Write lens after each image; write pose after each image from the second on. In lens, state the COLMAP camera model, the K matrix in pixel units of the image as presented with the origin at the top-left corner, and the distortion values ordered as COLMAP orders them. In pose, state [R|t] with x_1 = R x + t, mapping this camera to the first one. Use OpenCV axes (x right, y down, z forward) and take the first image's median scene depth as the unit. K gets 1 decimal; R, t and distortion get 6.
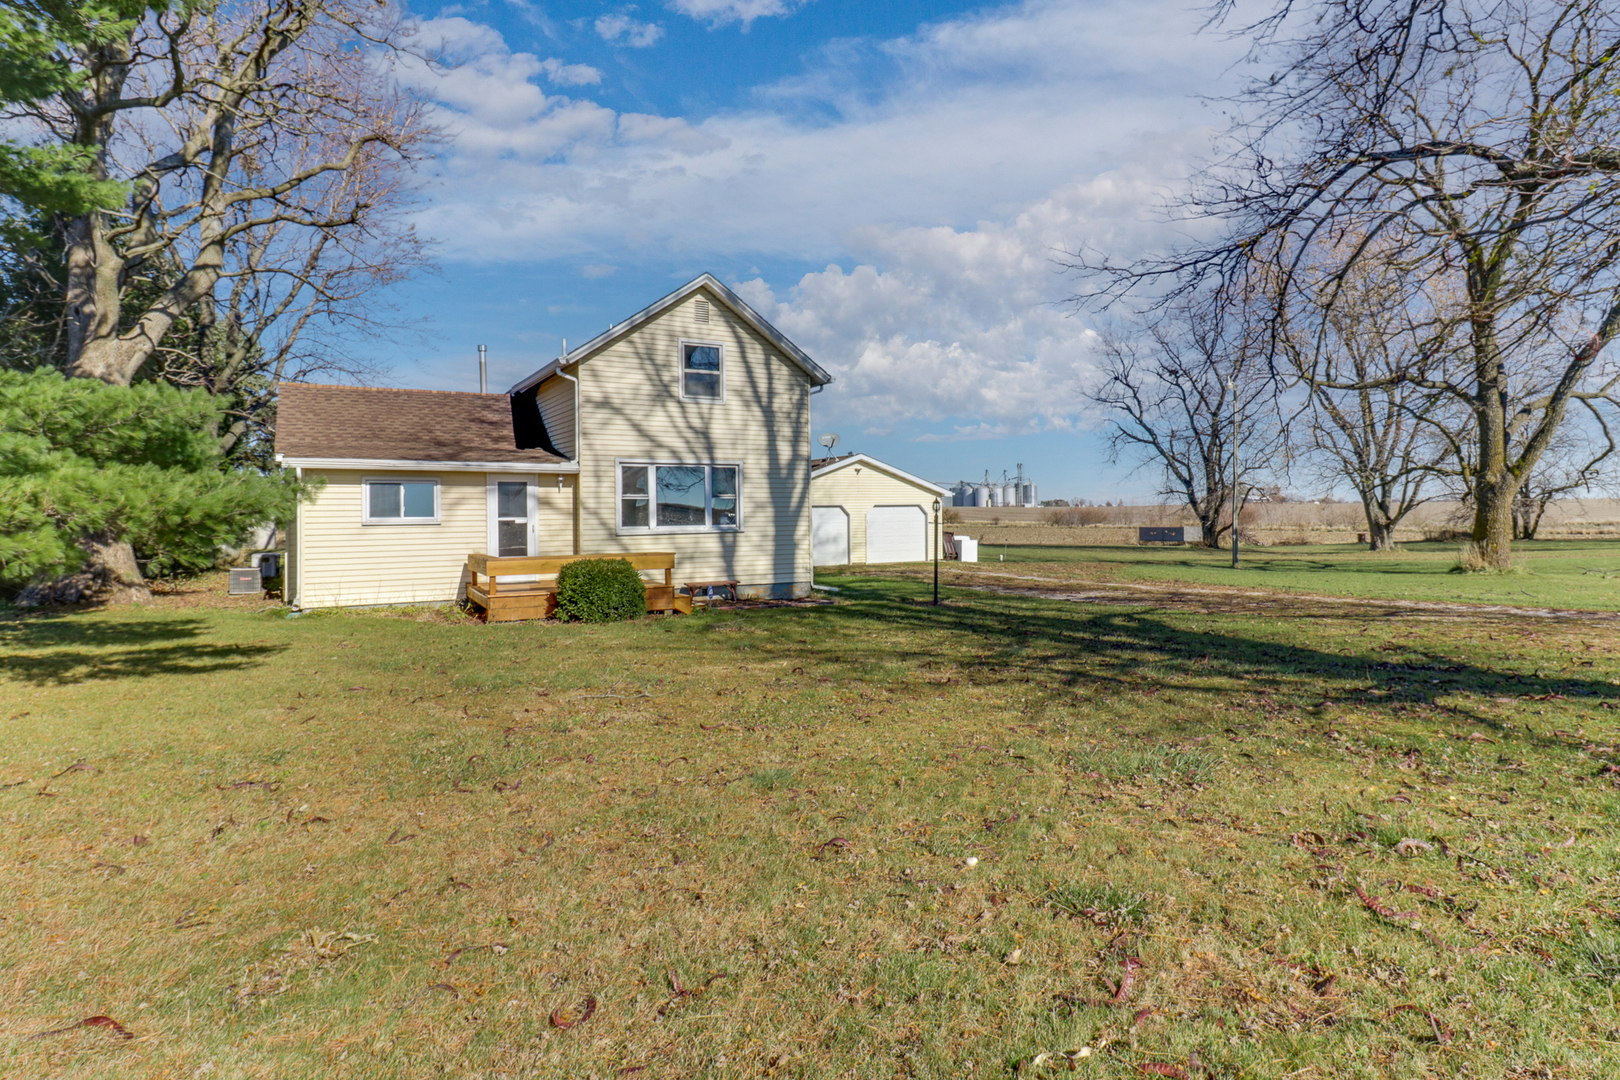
lens RADIAL K [[878.7, 0, 816.1], [0, 878.7, 536.7], [0, 0, 1]] dist [0.002617, 0.066232]
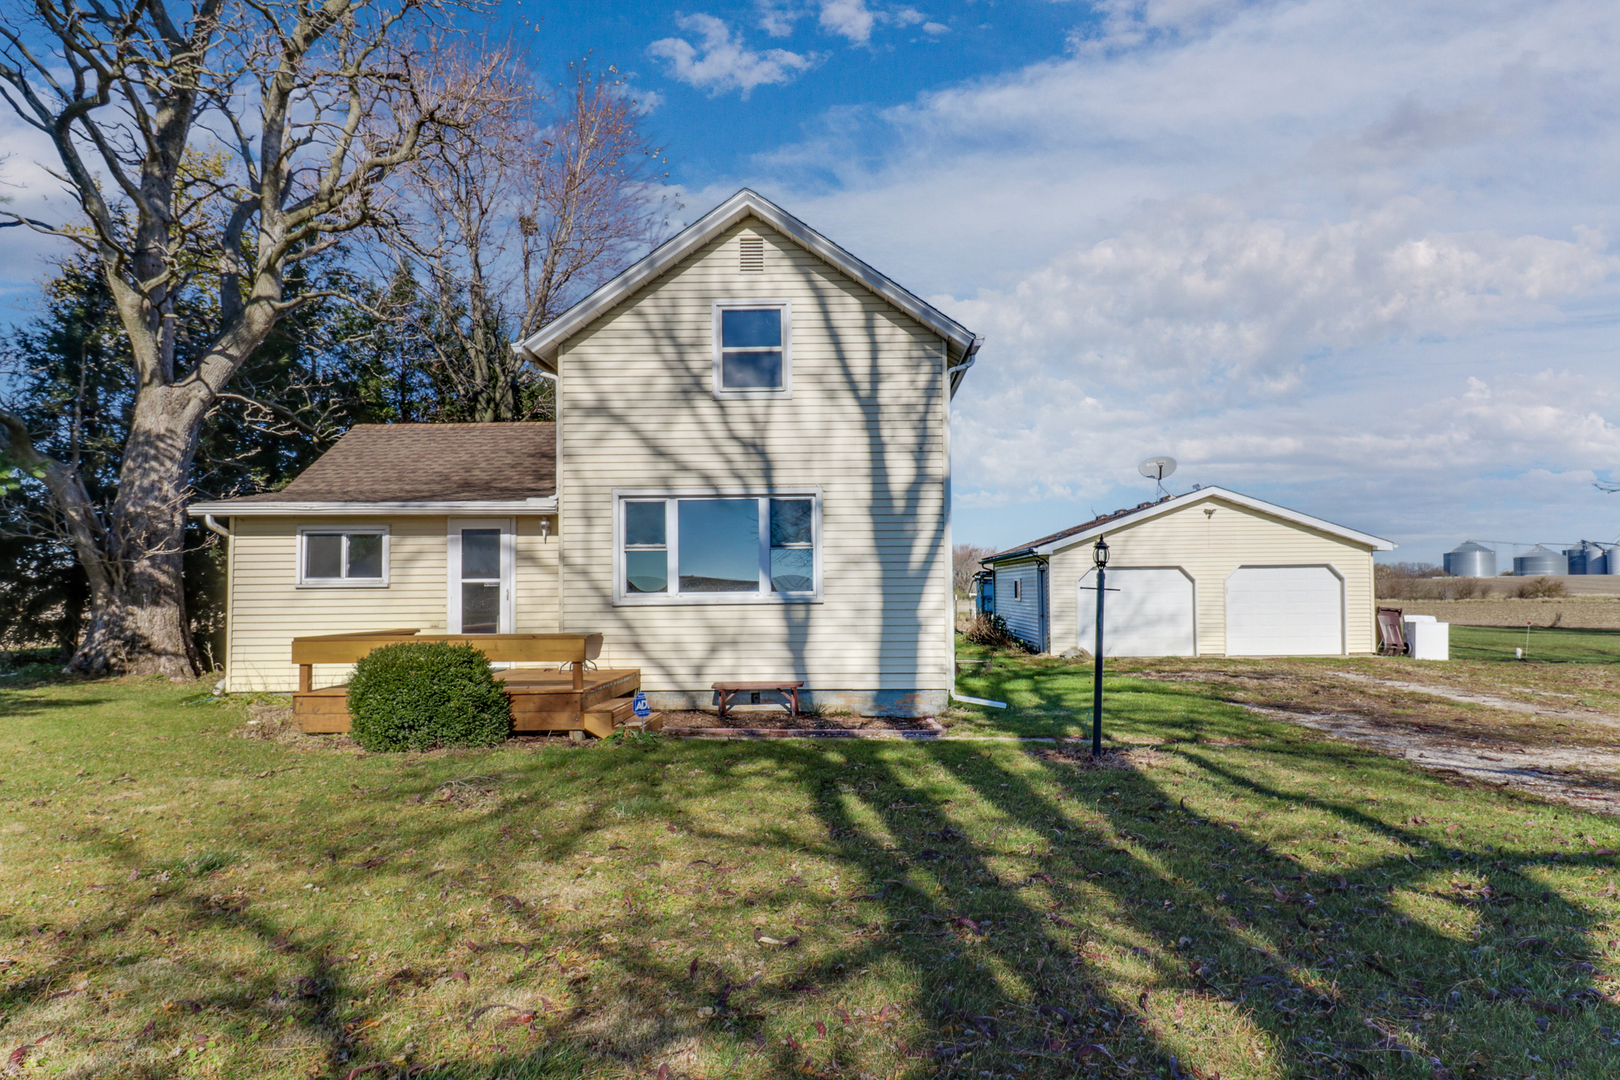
lens RADIAL K [[922.8, 0, 836.6], [0, 922.8, 584.0], [0, 0, 1]] dist [0.005334, 0.001164]
pose [[0.866632, 0.000987, -0.498947, 0.255248], [-0.014239, 0.999640, -0.022755, -0.004238], [0.498744, 0.026824, 0.866334, 0.459500]]
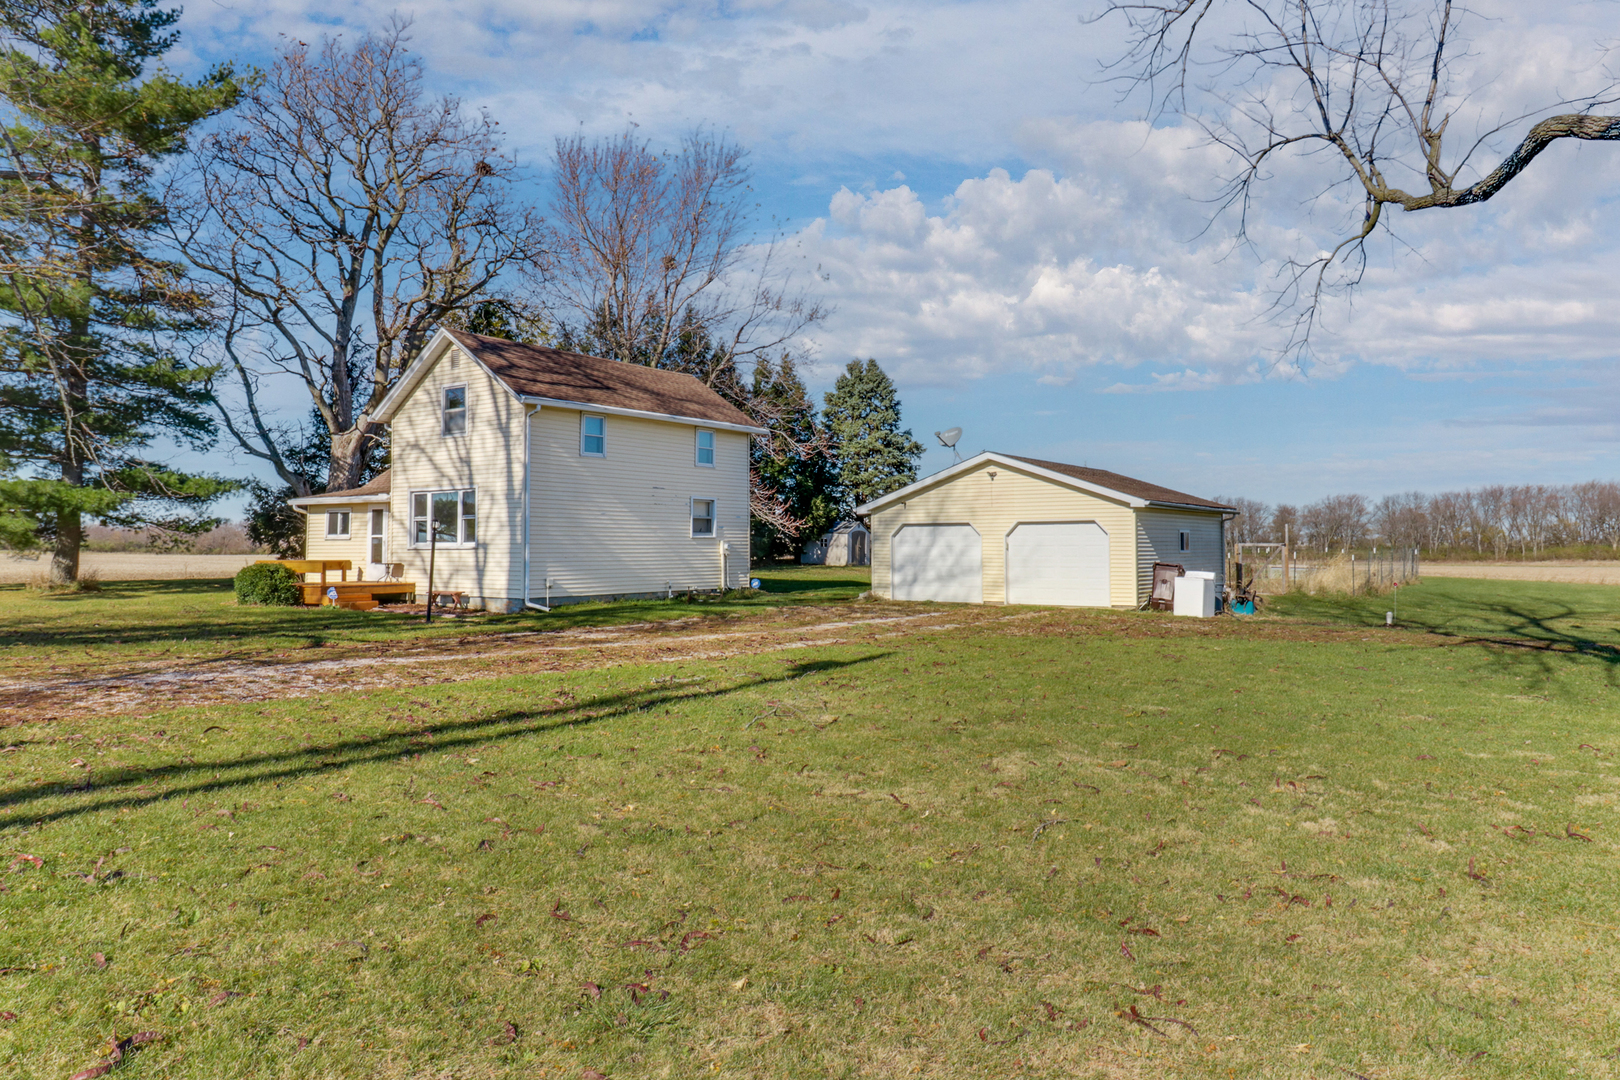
lens RADIAL K [[1092.7, 0, 810.7], [0, 1092.7, 507.7], [0, 0, 1]] dist [-0.001534, -0.002646]
pose [[0.420876, -0.022958, -0.906828, 1.368567], [-0.026955, 0.998922, -0.037800, -0.016575], [0.906718, 0.040352, 0.419803, 0.827730]]
